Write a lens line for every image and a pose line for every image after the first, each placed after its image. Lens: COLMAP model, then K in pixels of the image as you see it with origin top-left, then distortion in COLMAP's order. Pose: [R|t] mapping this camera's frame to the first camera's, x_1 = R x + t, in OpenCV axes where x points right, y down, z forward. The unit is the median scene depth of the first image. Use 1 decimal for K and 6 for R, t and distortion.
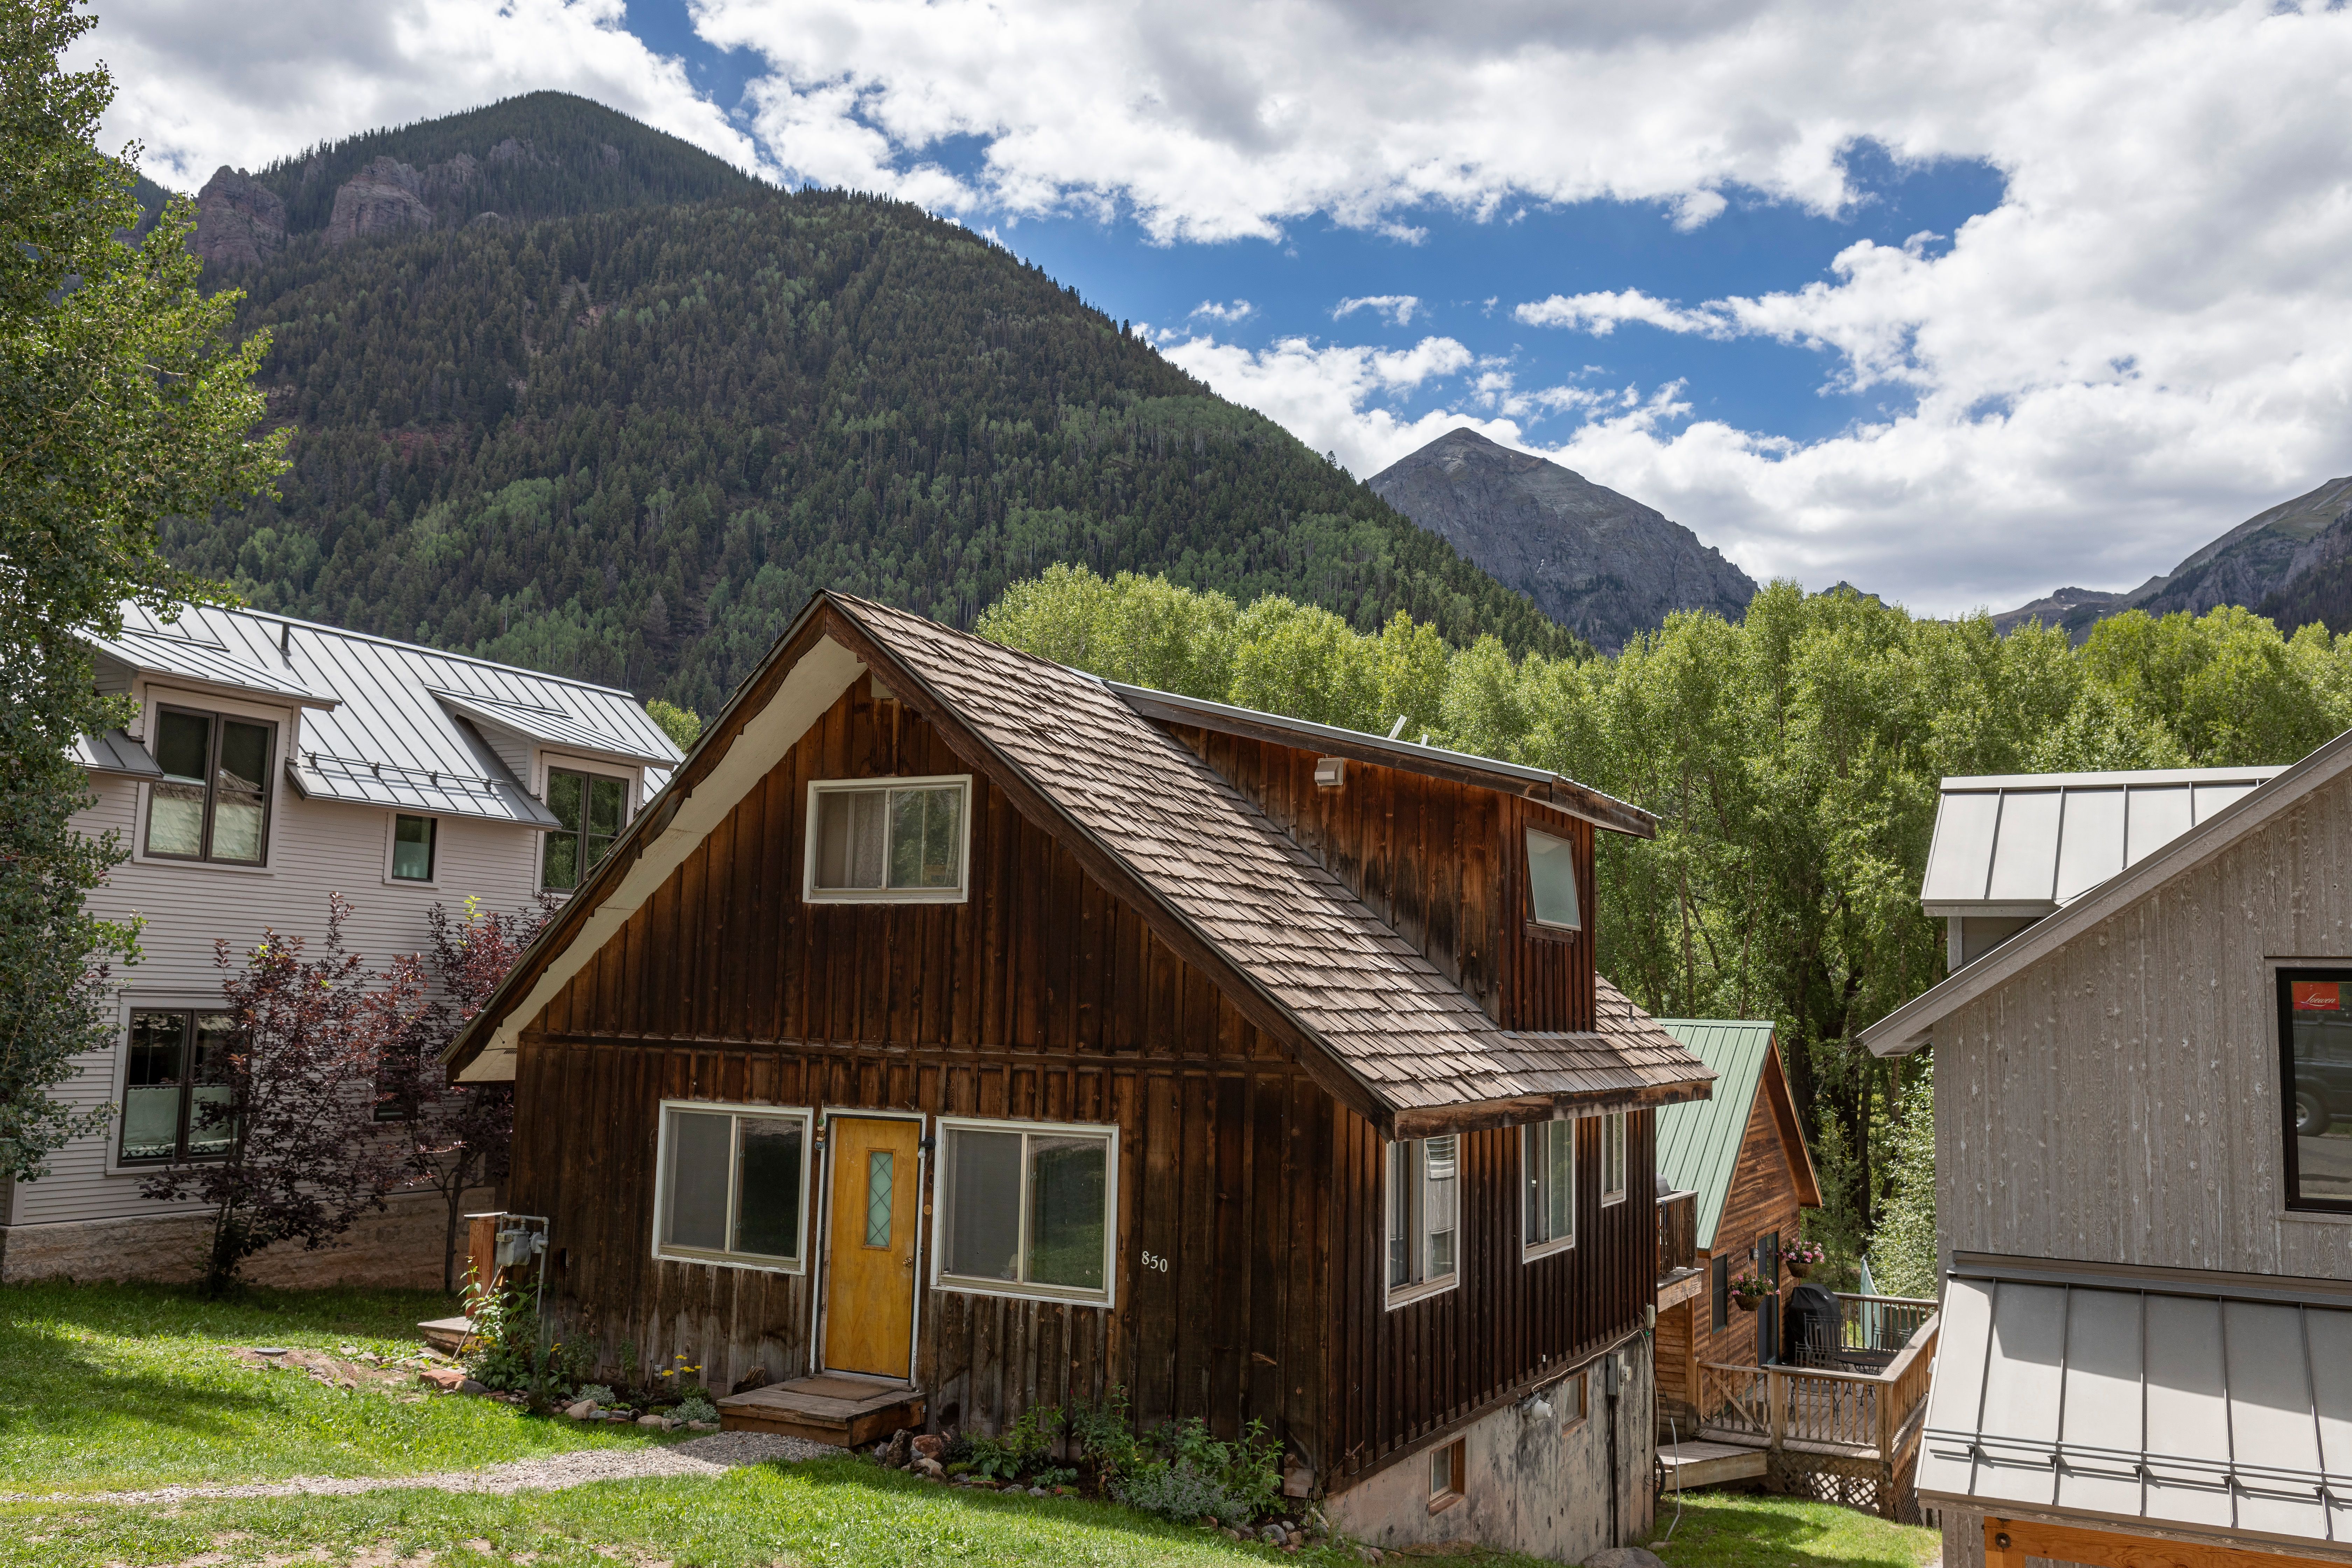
lens RADIAL K [[1942.3, 0, 1185.7], [0, 1942.3, 773.9], [0, 0, 1]] dist [-0.013261, 0.016562]
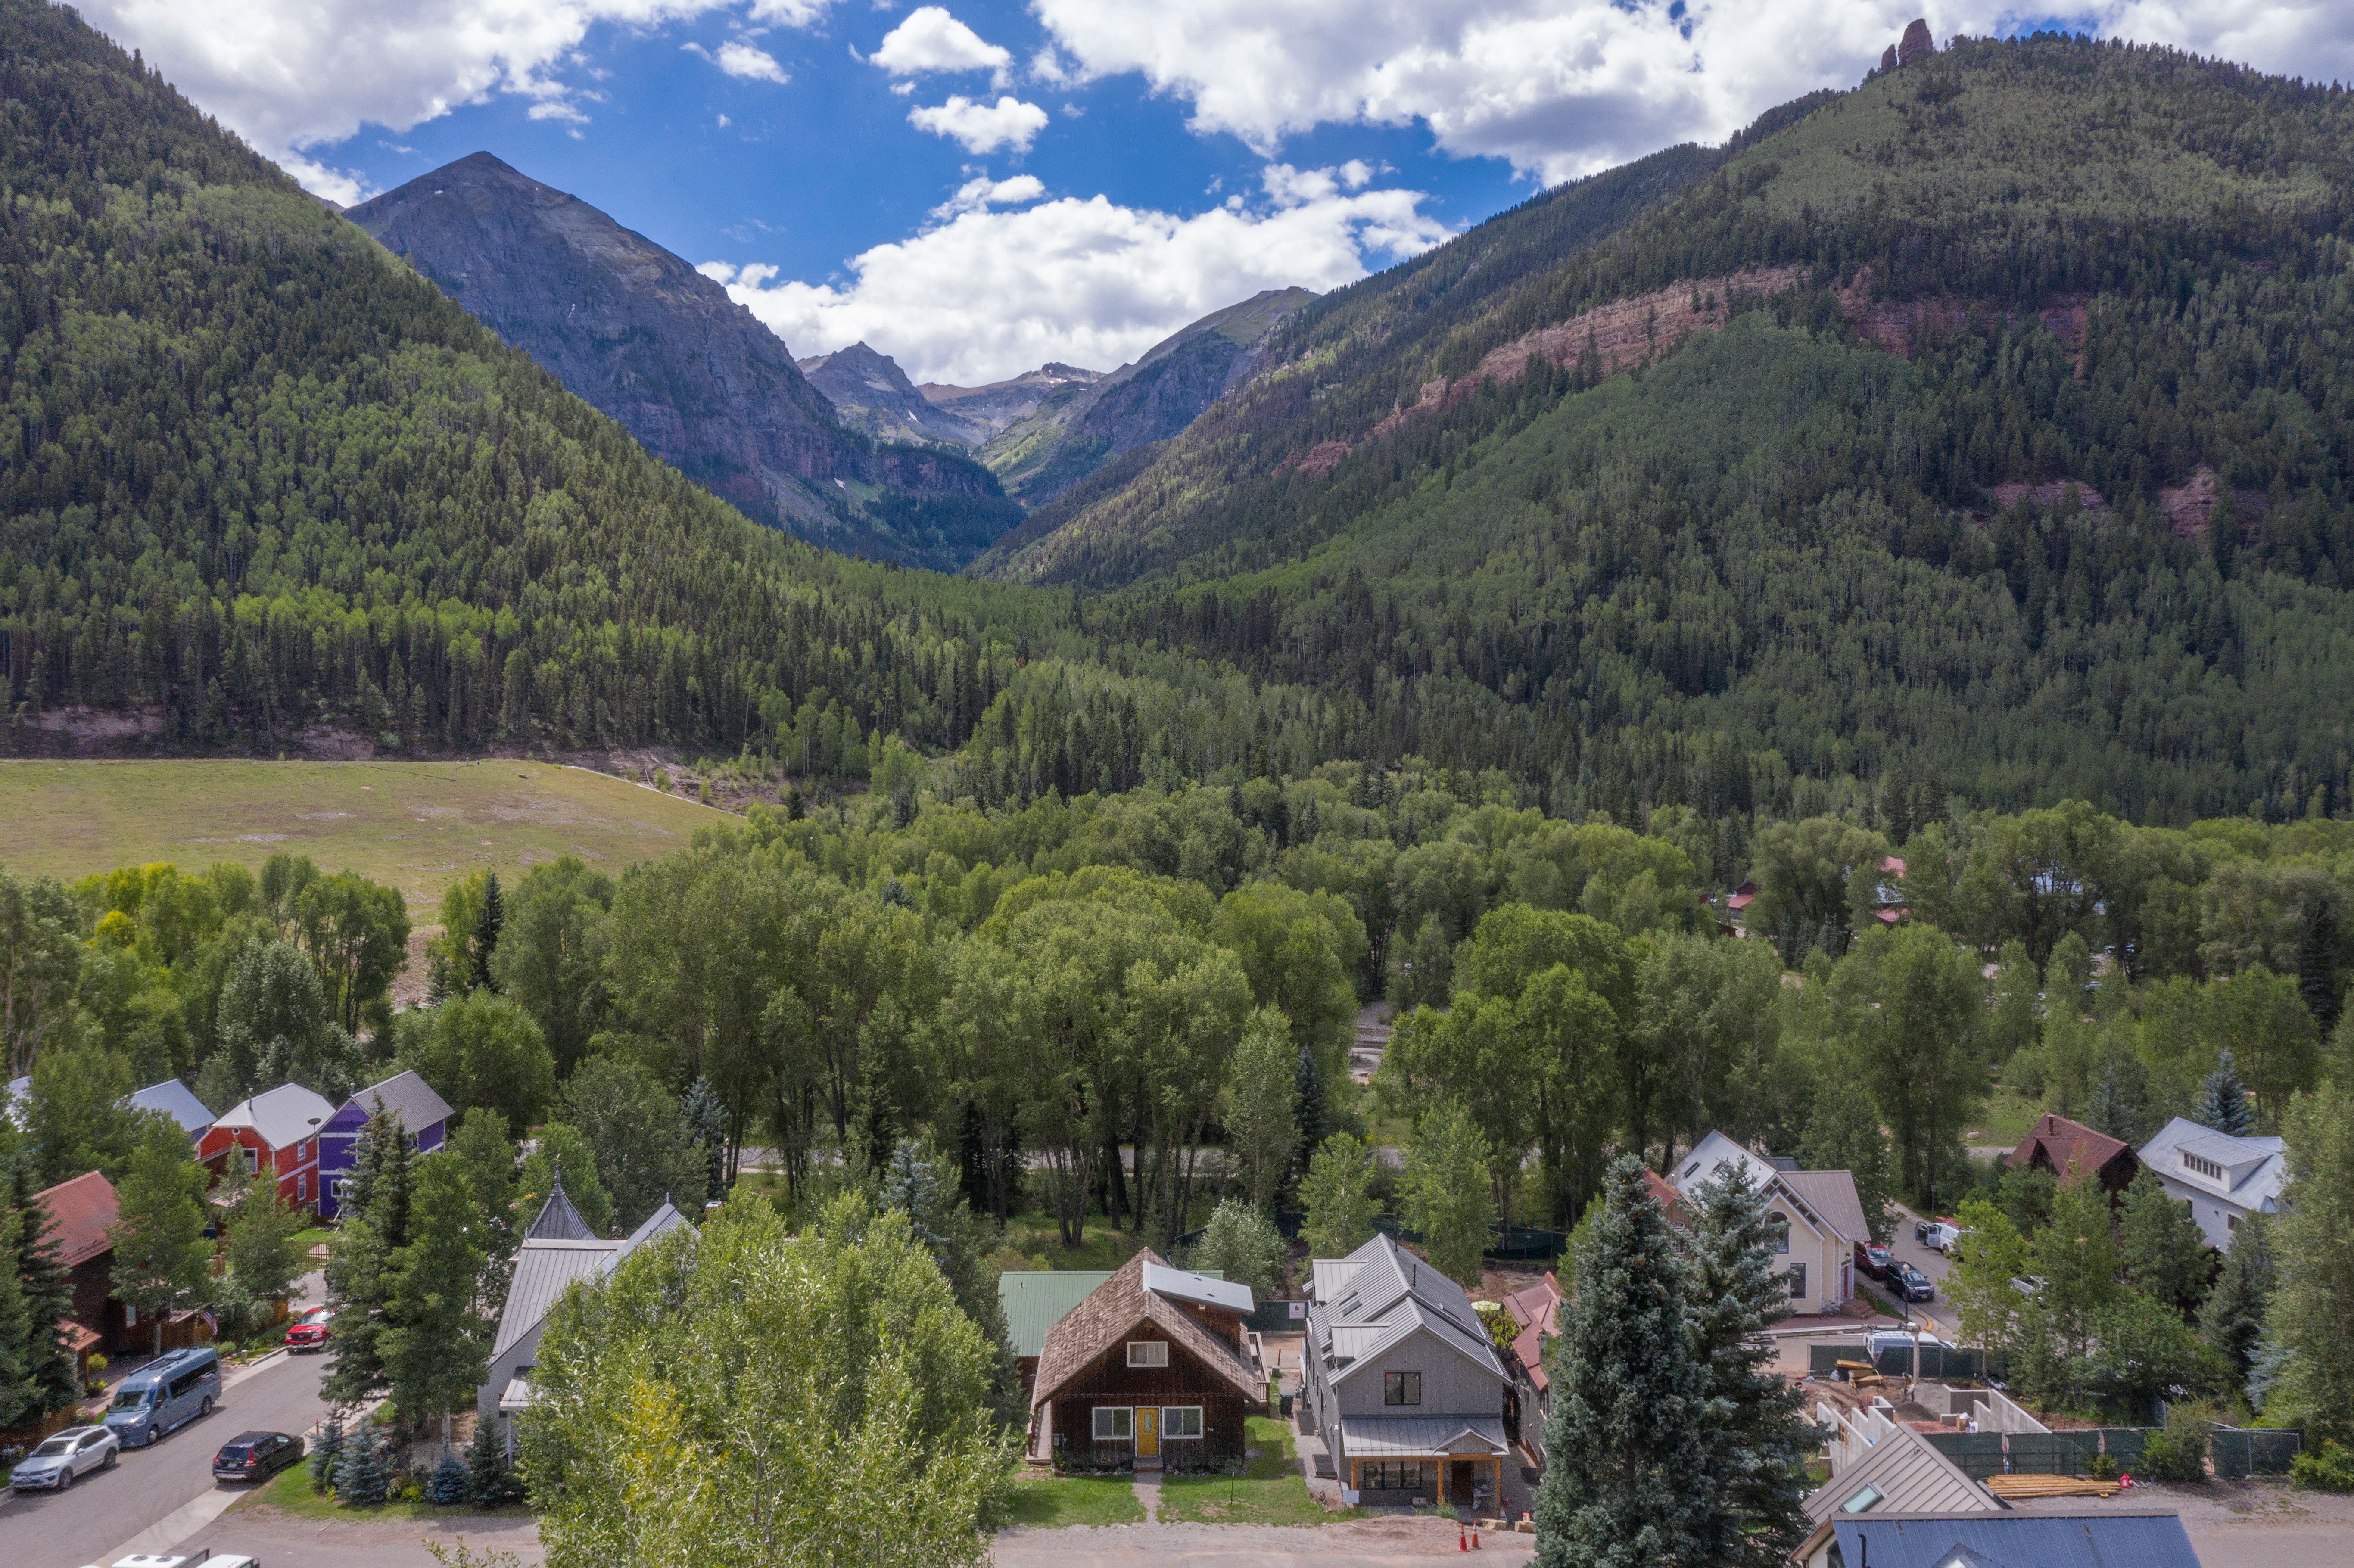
lens RADIAL K [[1879.5, 0, 1207.4], [0, 1879.5, 779.6], [0, 0, 1]] dist [-0.010889, 0.007433]
pose [[0.870926, -0.034313, 0.490214, -2.333955], [-0.036699, 0.990232, 0.134513, -2.085852], [-0.490041, -0.135142, 0.861160, -3.049913]]
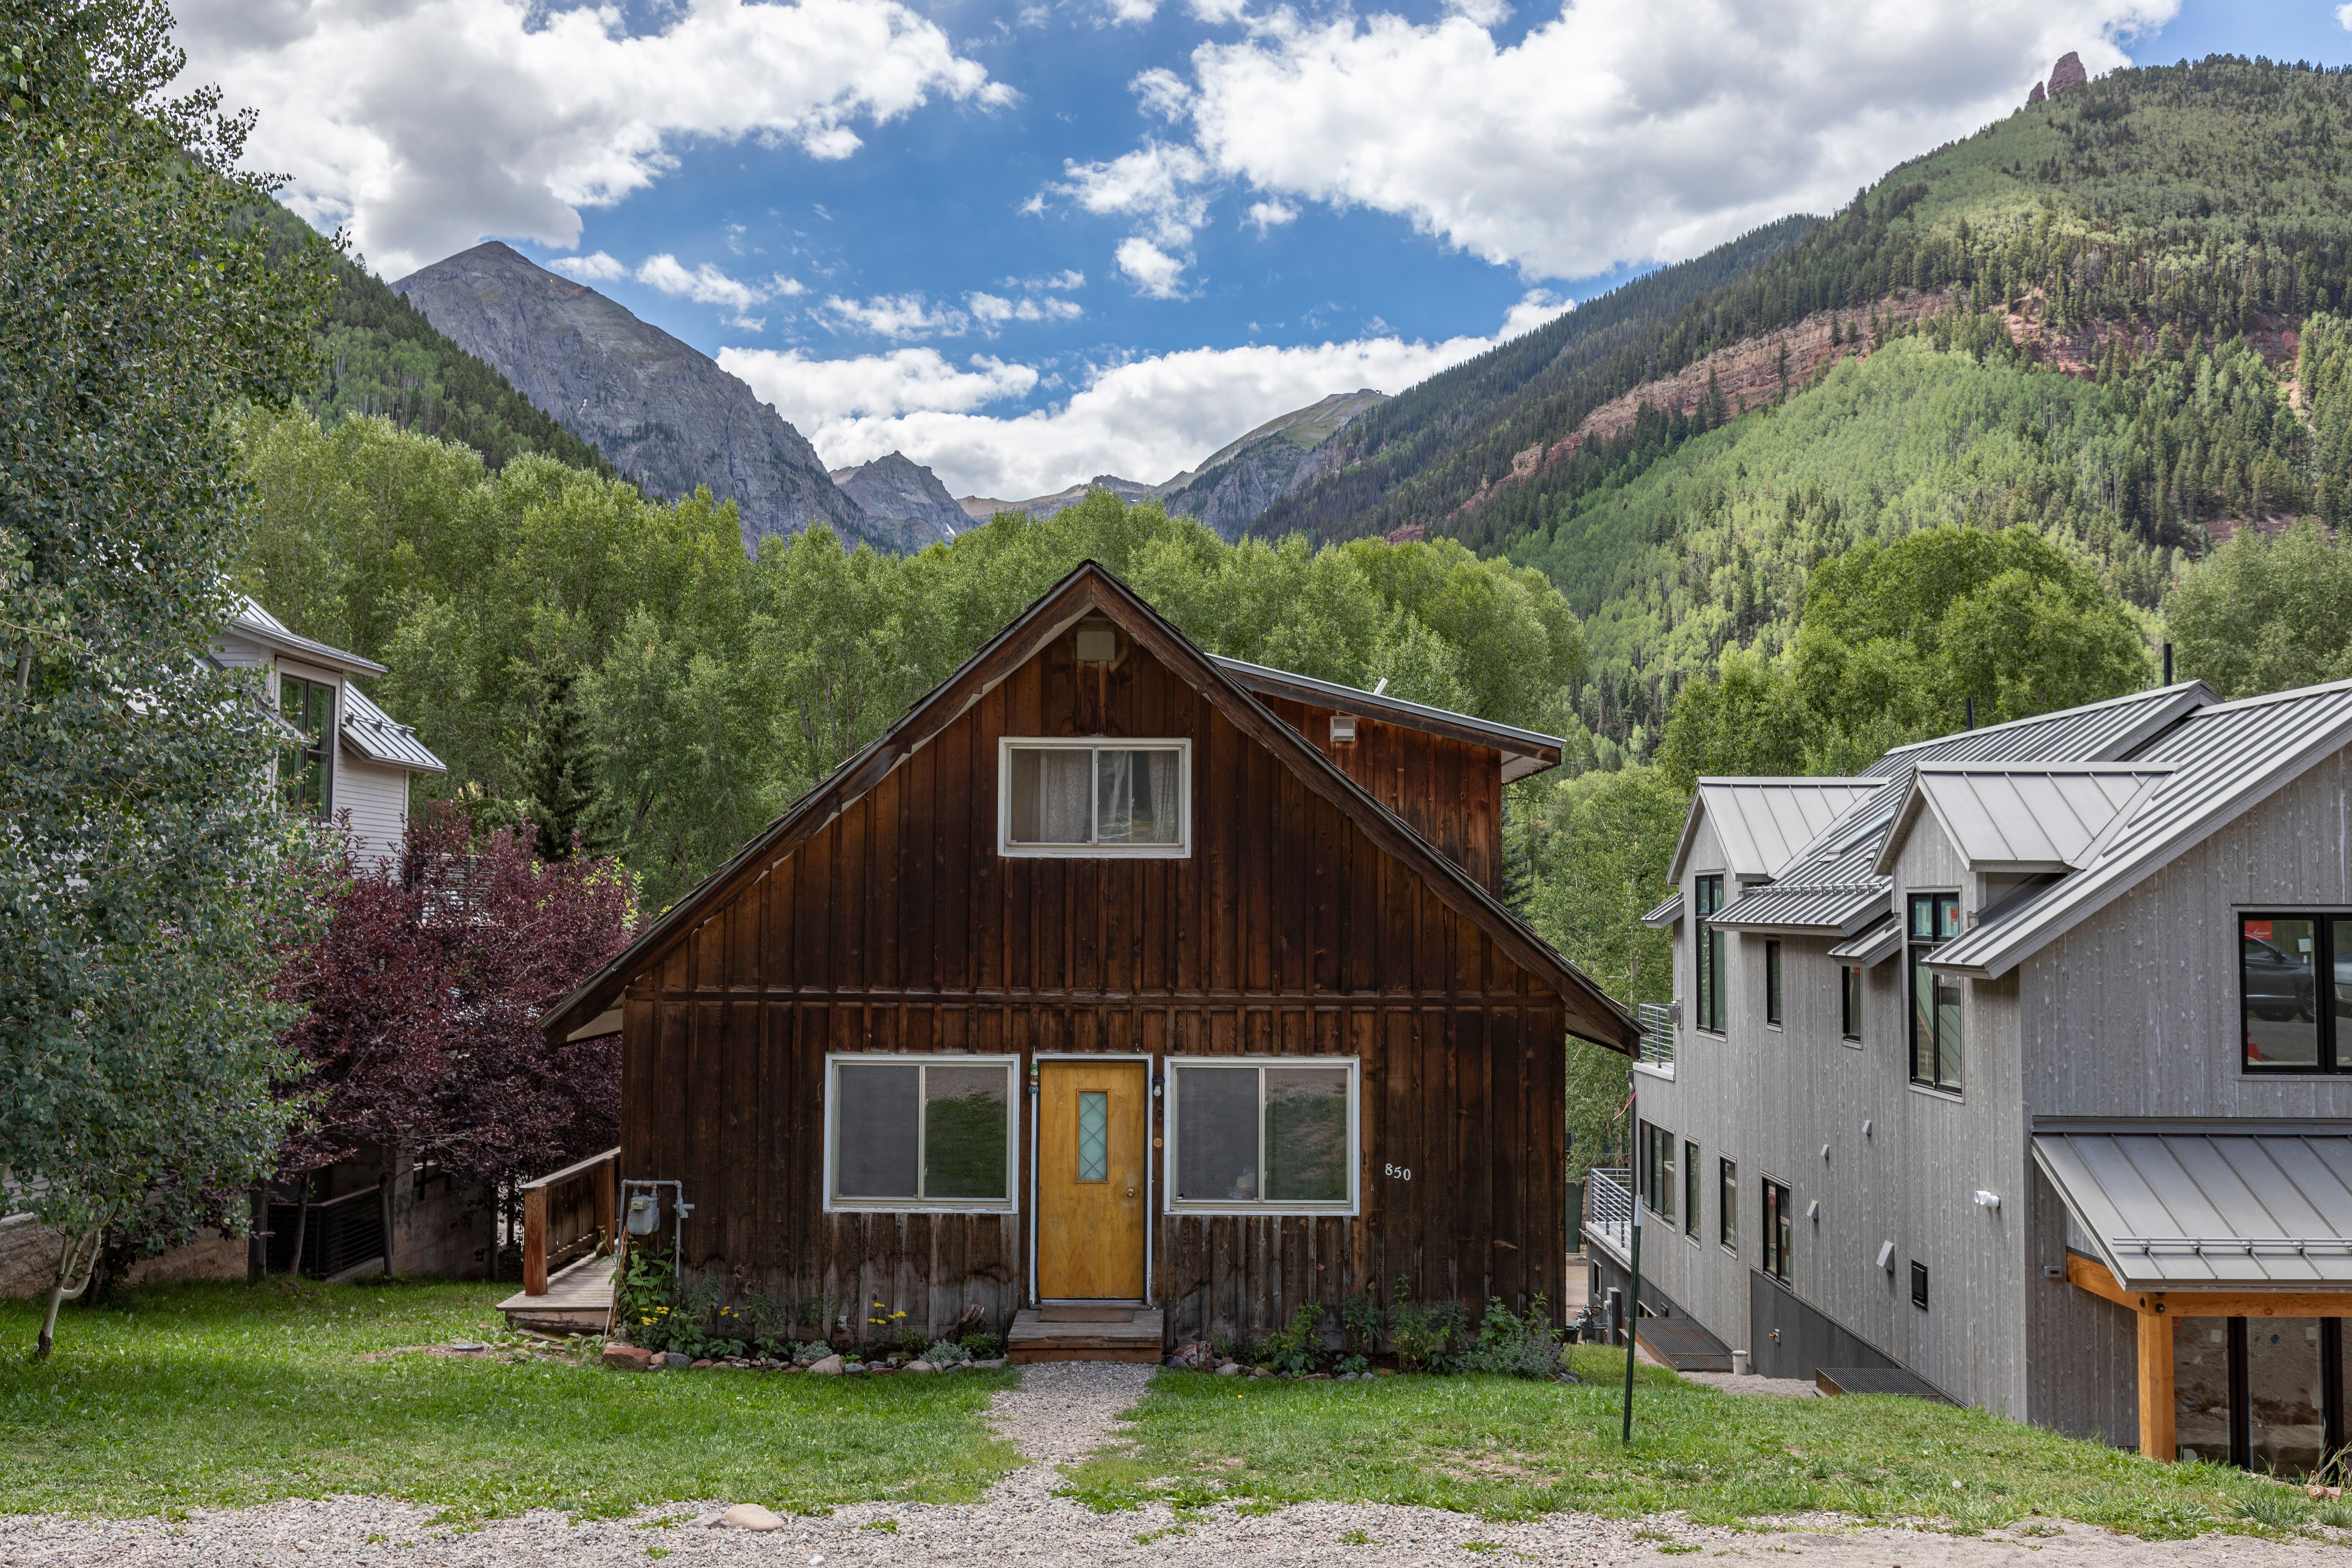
lens RADIAL K [[2042.7, 0, 1213.6], [0, 2042.7, 786.7], [0, 0, 1]] dist [-0.005010, 0.000021]
pose [[0.883832, 0.007477, 0.467746, -0.602707], [-0.041186, 0.997233, 0.061882, -0.041751], [-0.465989, -0.073958, 0.881694, -0.000763]]
